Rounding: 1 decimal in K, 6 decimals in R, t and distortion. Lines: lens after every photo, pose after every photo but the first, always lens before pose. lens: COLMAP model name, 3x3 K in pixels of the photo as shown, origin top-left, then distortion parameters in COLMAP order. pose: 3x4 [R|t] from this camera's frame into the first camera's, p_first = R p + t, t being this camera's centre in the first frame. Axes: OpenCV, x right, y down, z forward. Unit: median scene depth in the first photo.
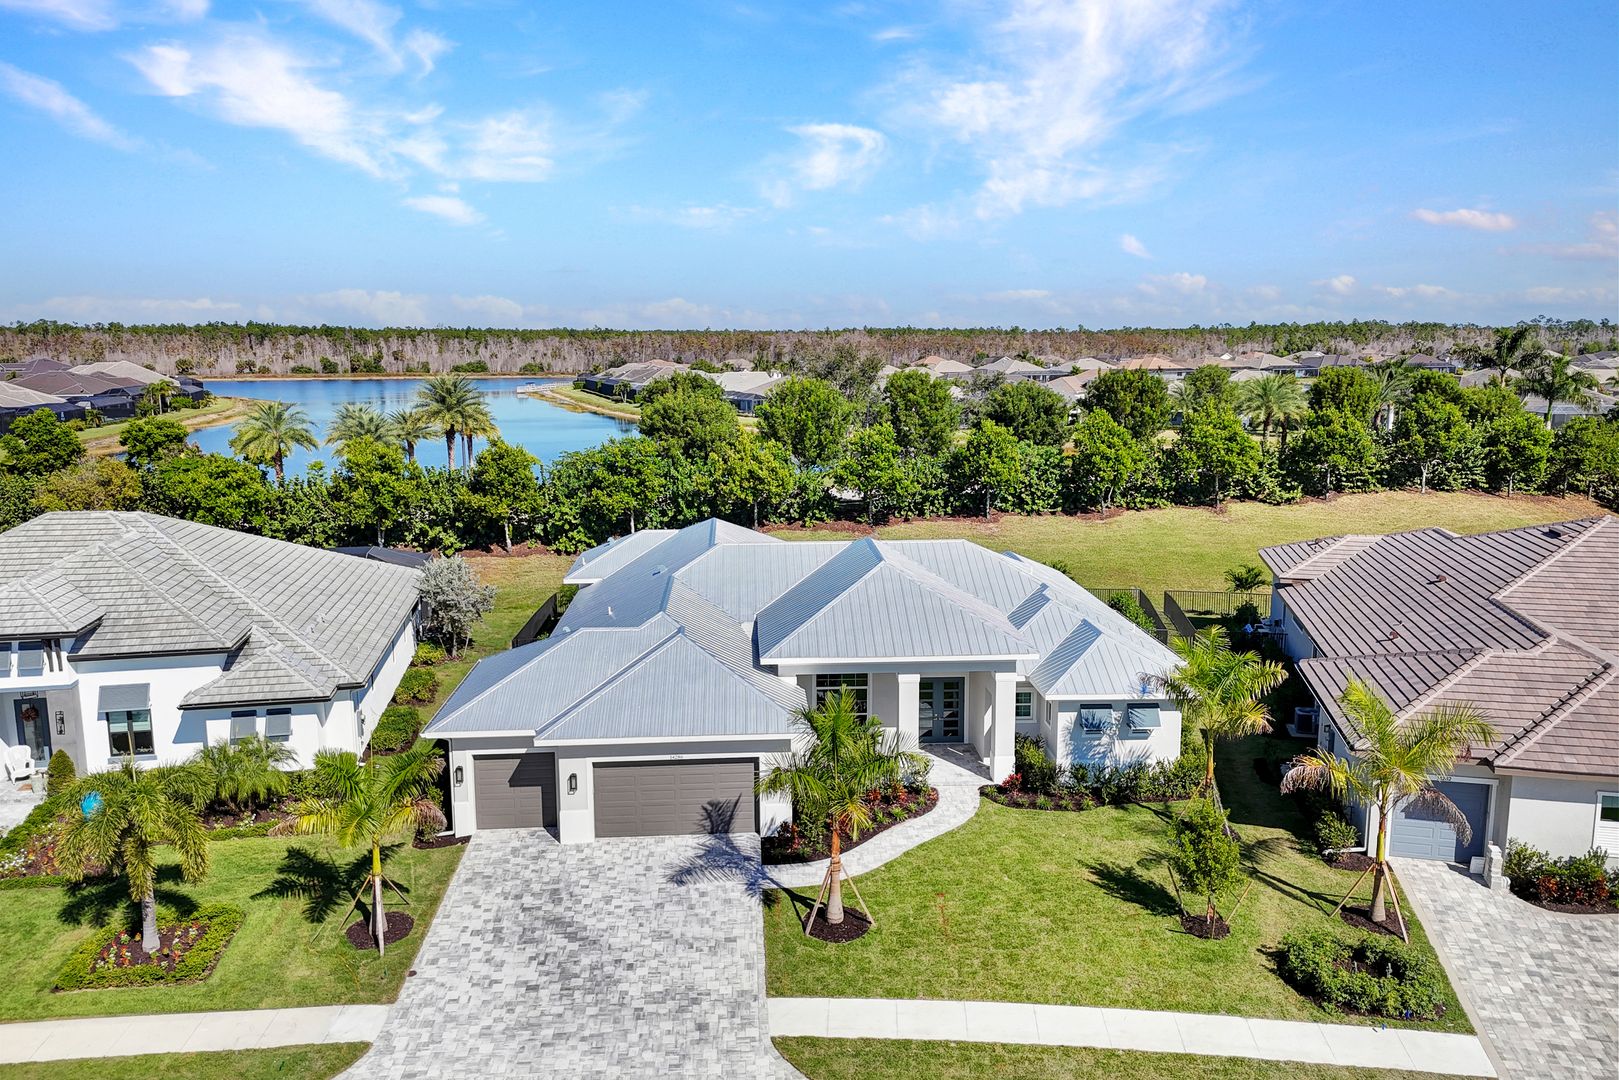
lens RADIAL K [[1200.2, 0, 820.2], [0, 1200.2, 535.5], [0, 0, 1]] dist [0.068219, -0.050700]
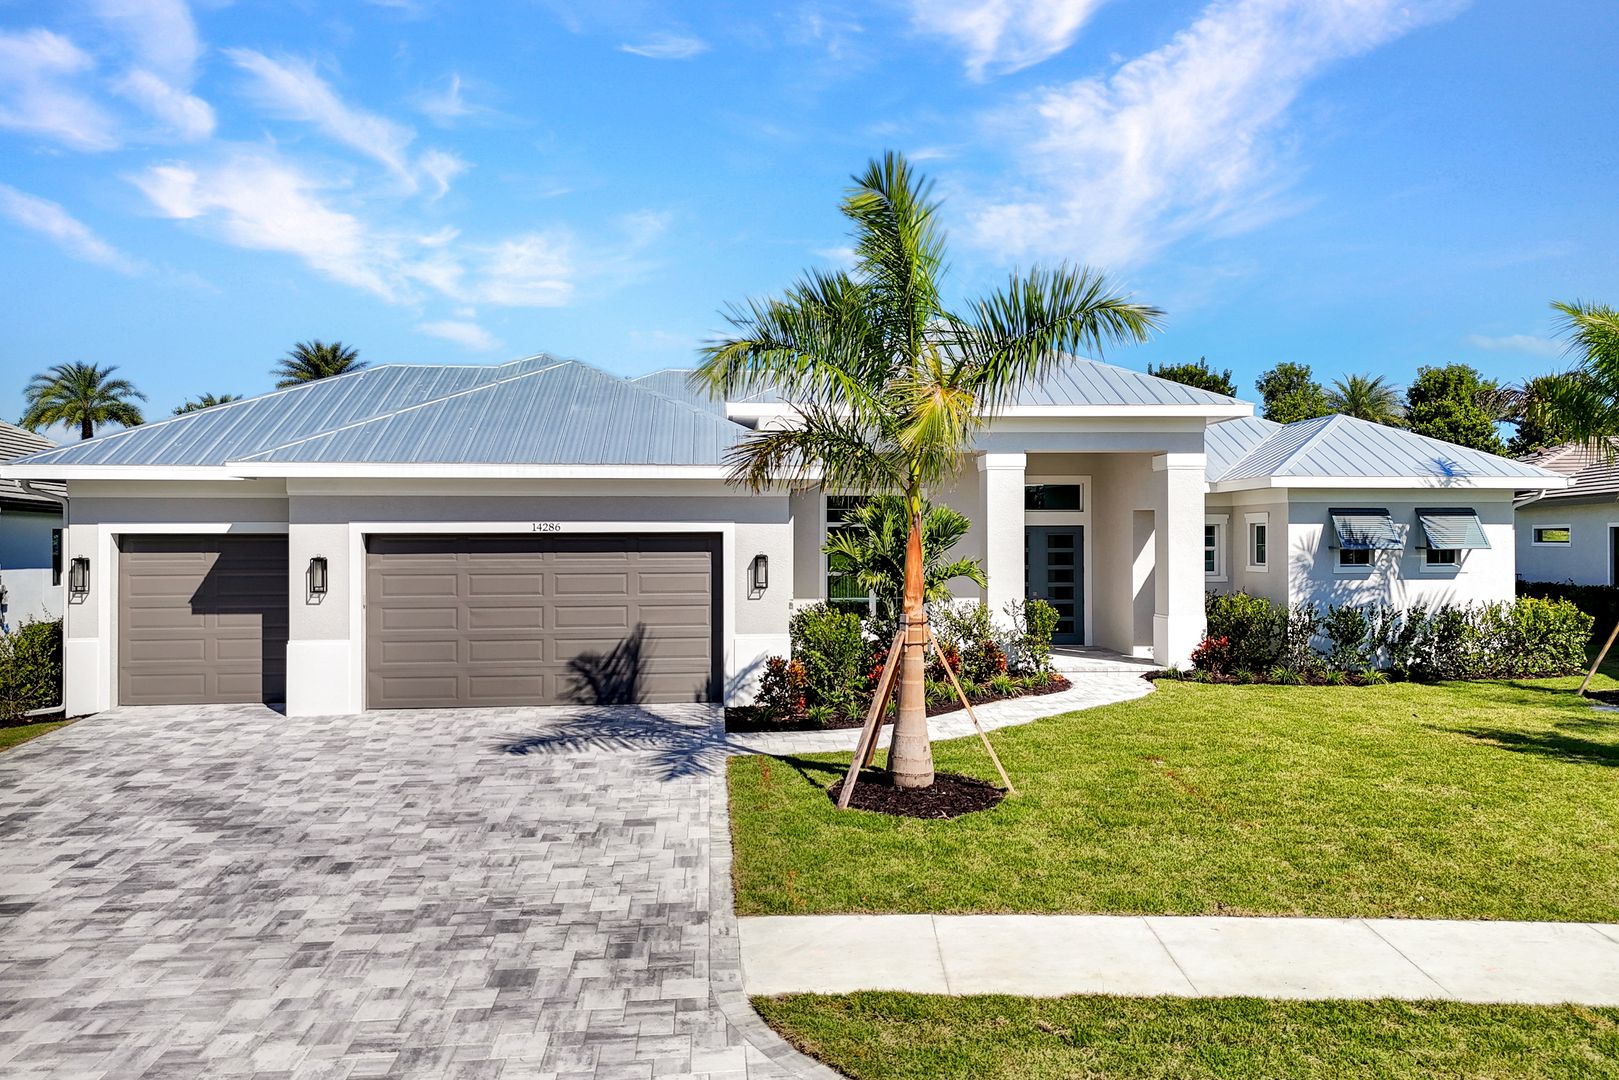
lens RADIAL K [[1200.2, 0, 813.4], [0, 1200.2, 544.7], [0, 0, 1]] dist [0.068219, -0.050700]
pose [[0.999825, -0.005832, 0.017774, -0.021095], [0.008628, 0.986835, -0.161499, 0.246007], [-0.016598, 0.161624, 0.986713, 0.488672]]
